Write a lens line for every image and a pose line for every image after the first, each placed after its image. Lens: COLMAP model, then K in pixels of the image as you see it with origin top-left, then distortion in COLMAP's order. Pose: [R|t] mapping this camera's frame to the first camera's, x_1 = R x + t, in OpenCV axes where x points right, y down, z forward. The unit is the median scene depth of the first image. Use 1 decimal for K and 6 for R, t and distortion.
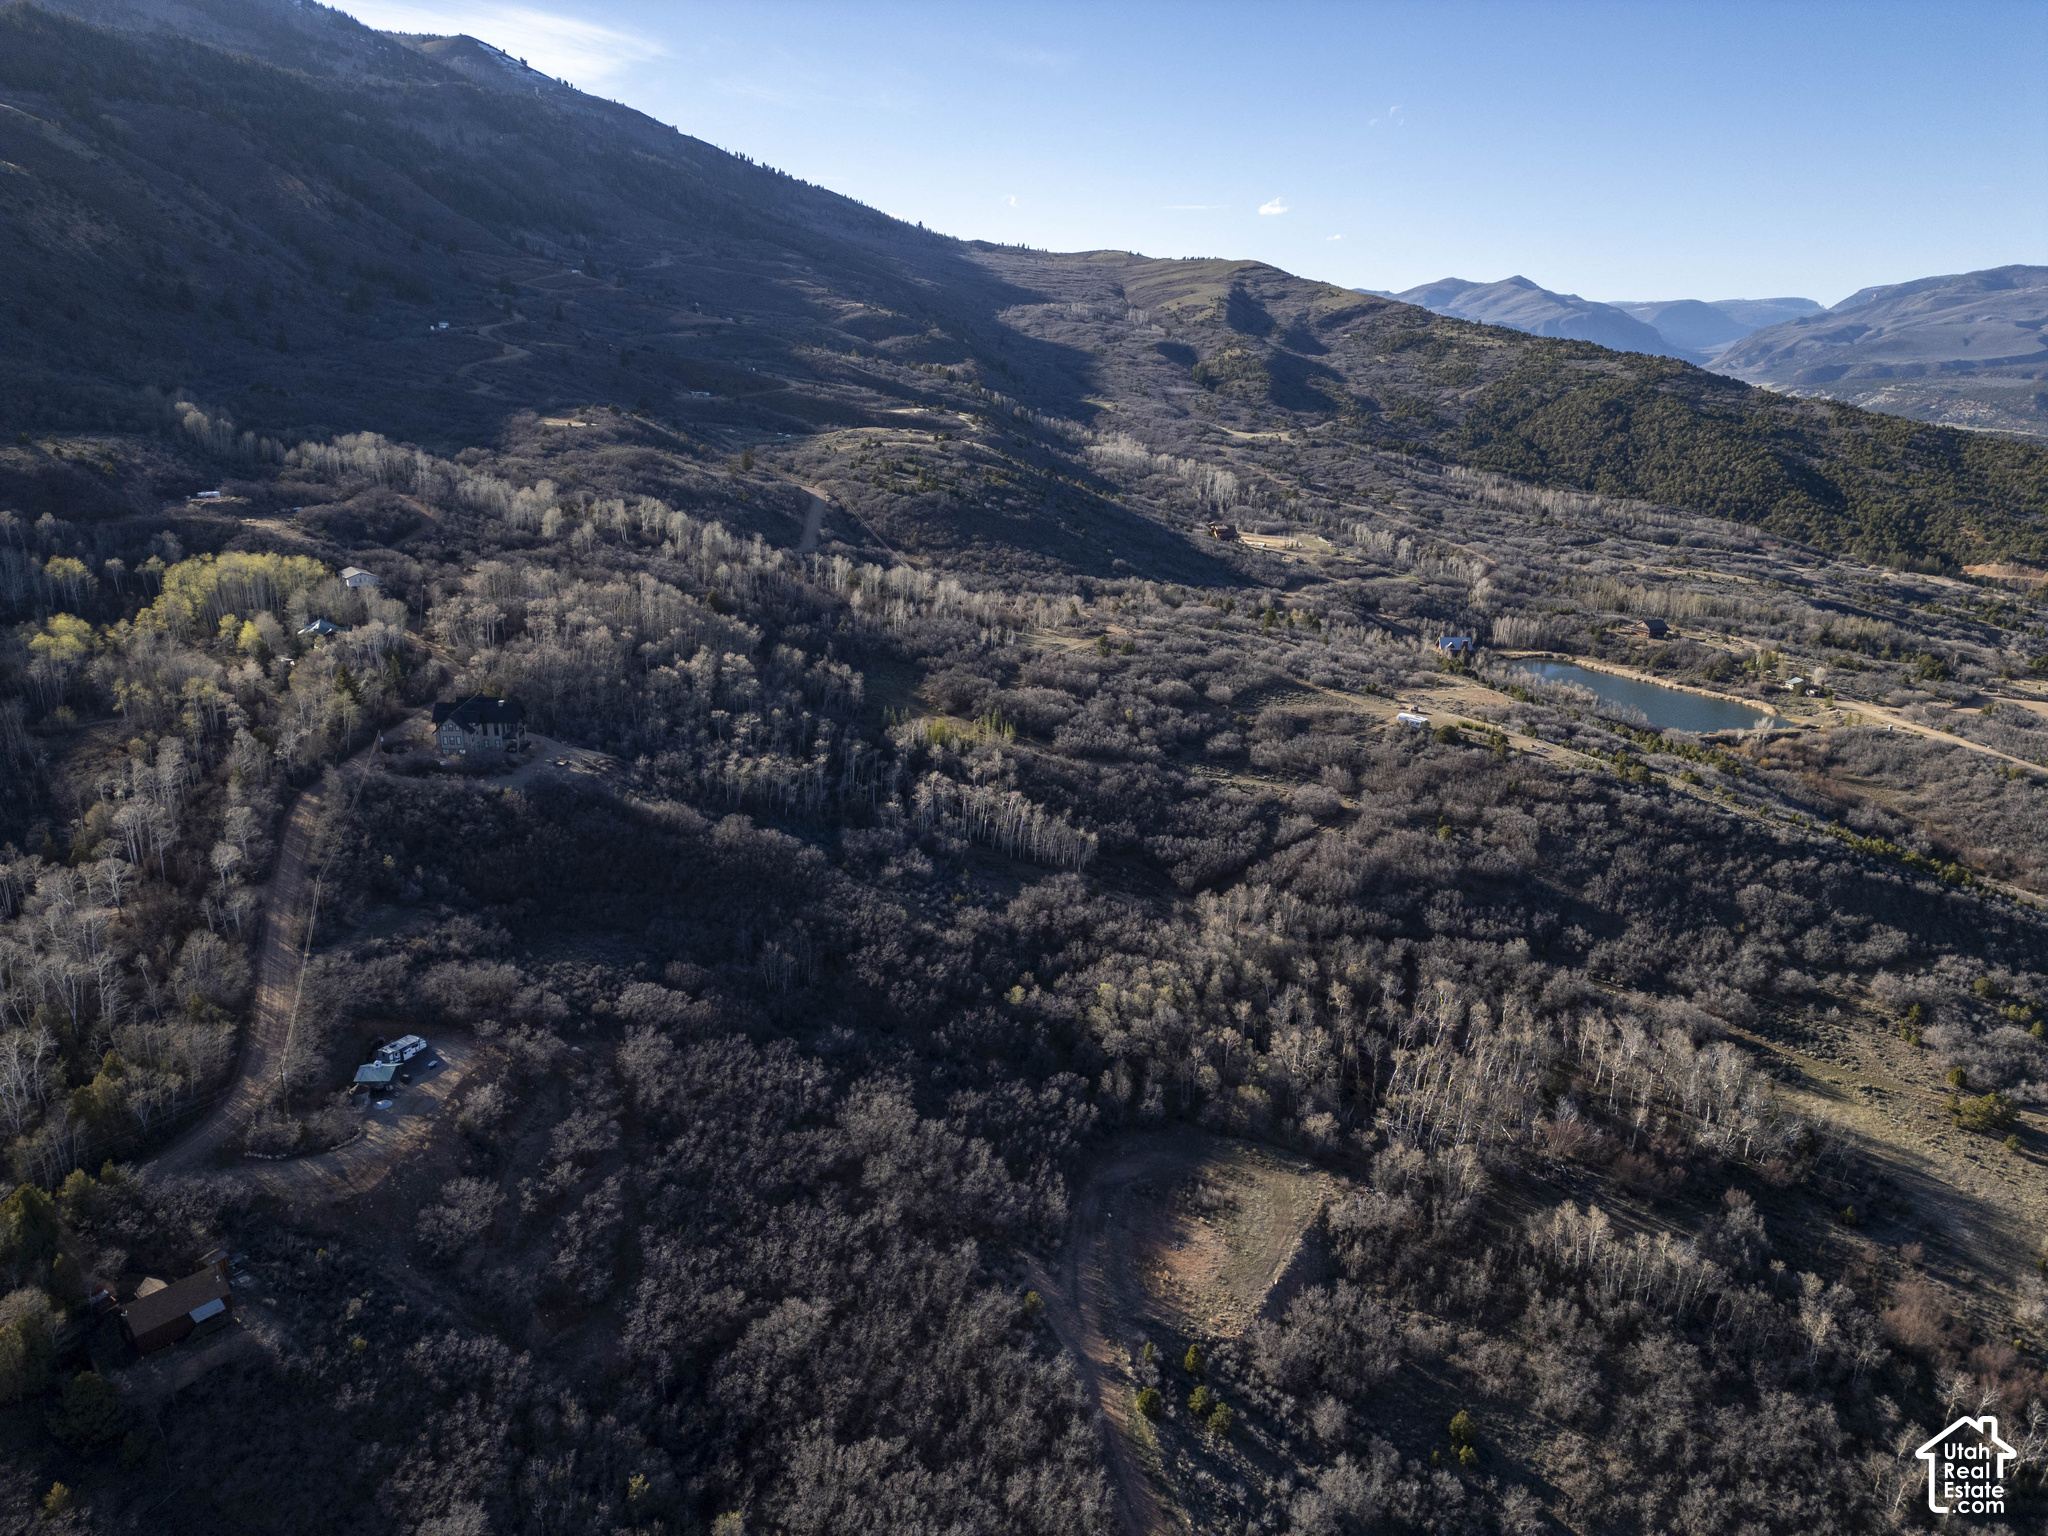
lens RADIAL K [[1429.6, 0, 1024.0], [0, 1429.6, 768.0], [0, 0, 1]] dist [0.074076, -0.069631]
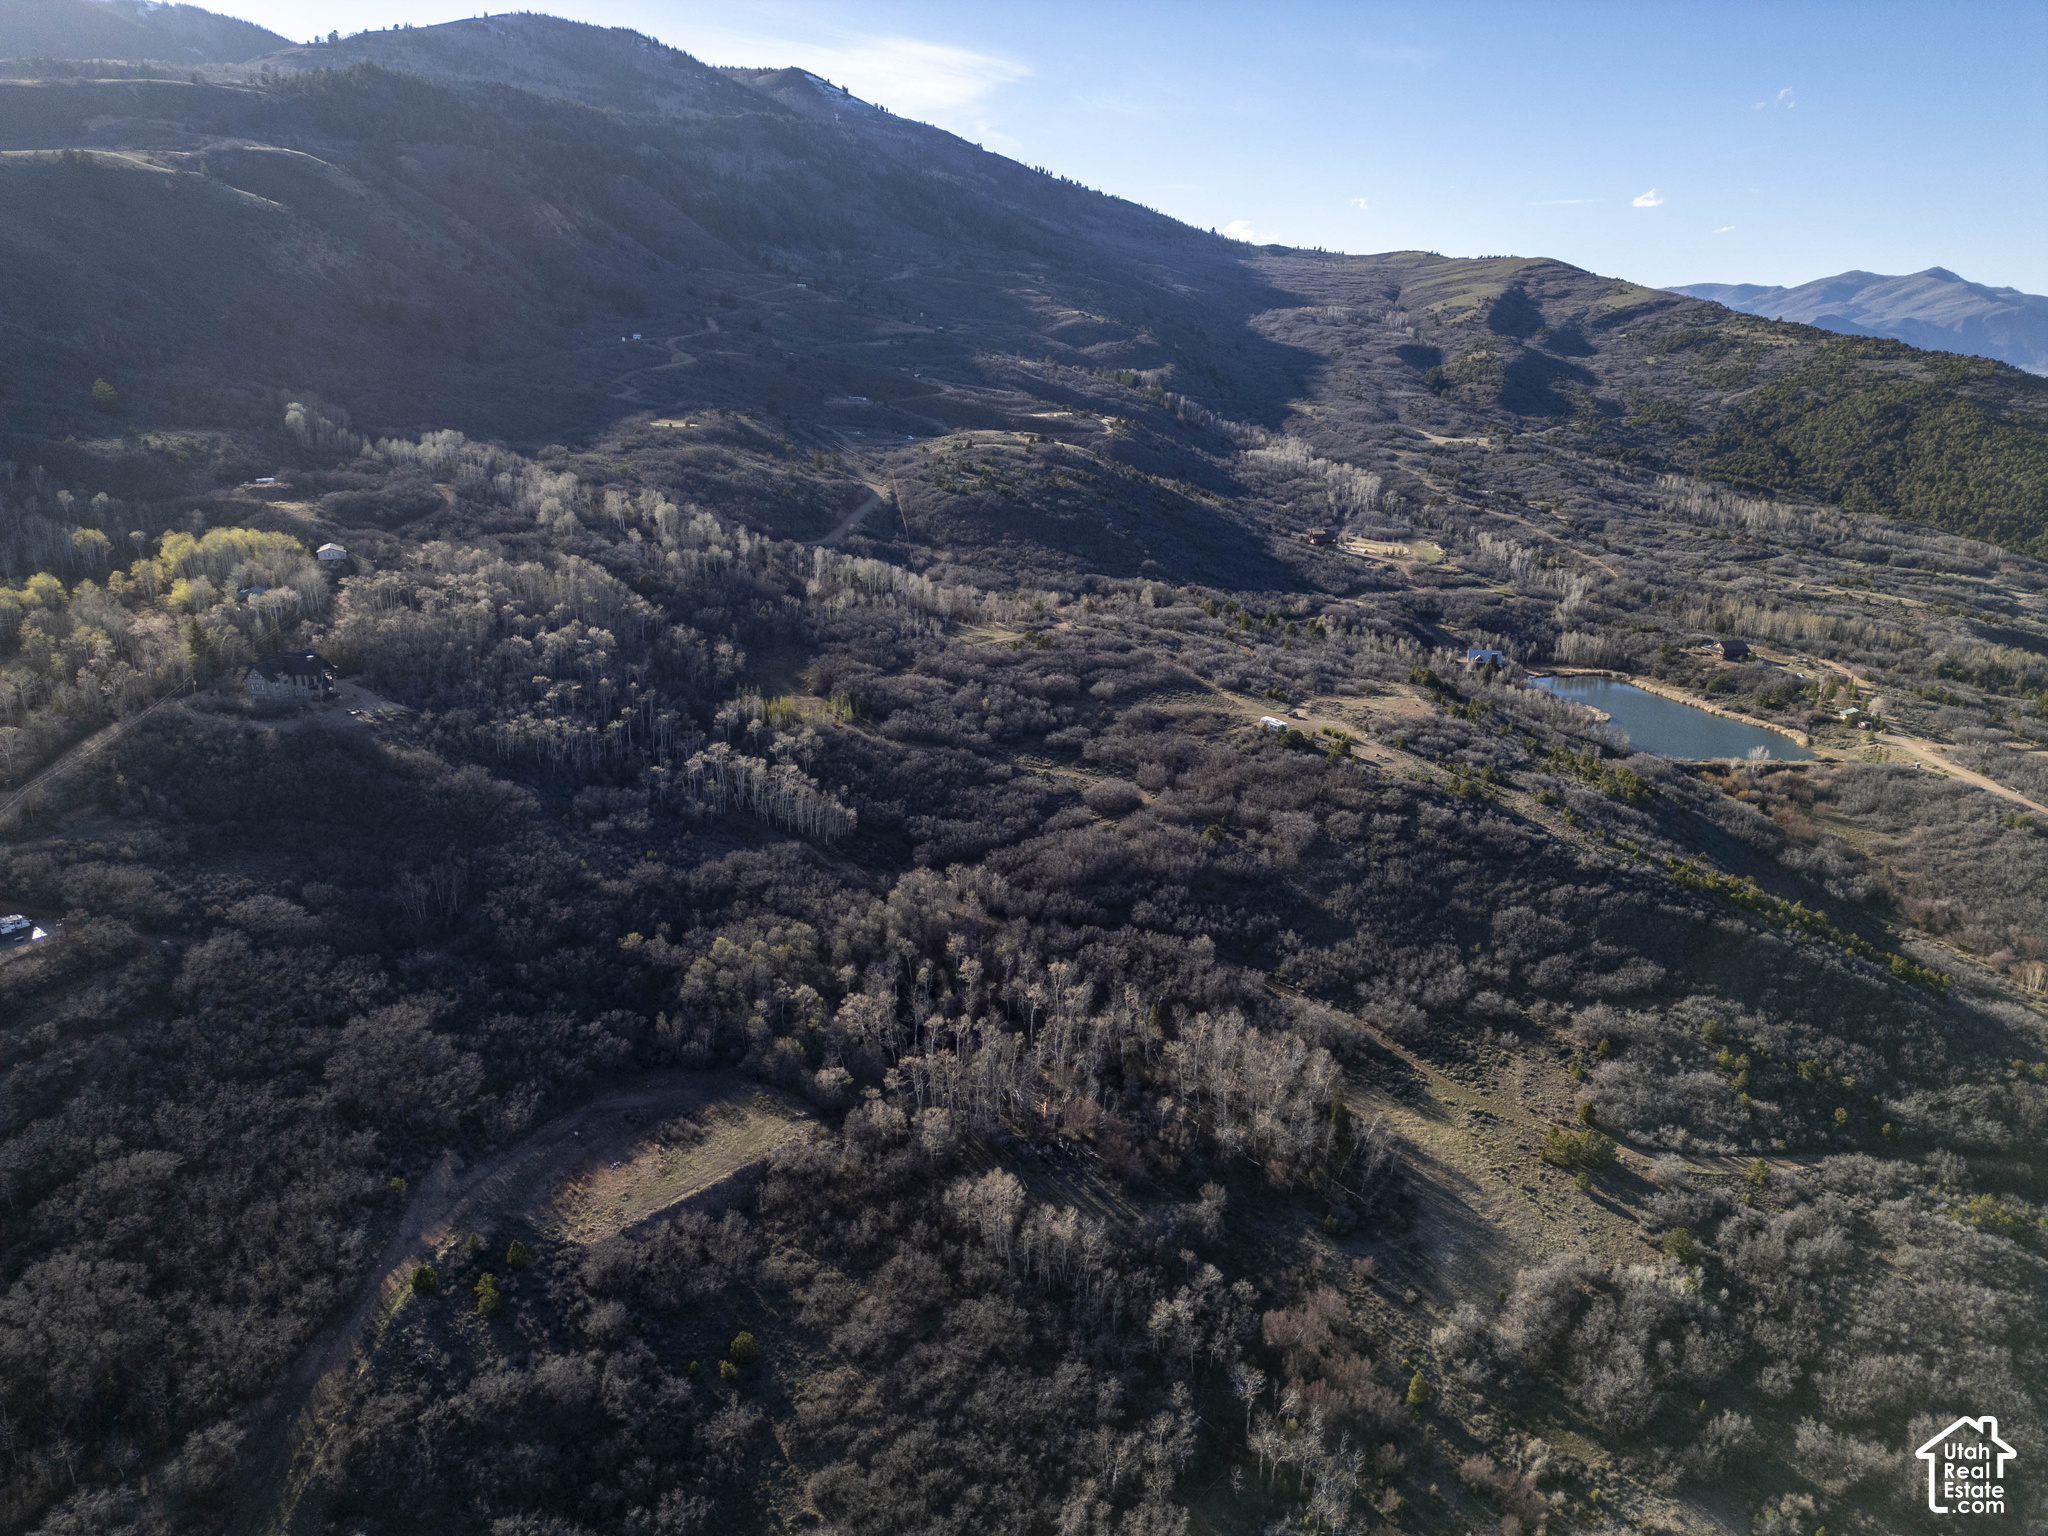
lens RADIAL K [[1429.6, 0, 1024.0], [0, 1429.6, 768.0], [0, 0, 1]] dist [0.074076, -0.069631]
pose [[0.973254, 0.057292, -0.222472, 0.217708], [-0.058317, 0.998296, 0.001965, 0.003549], [0.222205, 0.011062, 0.974937, -0.000918]]
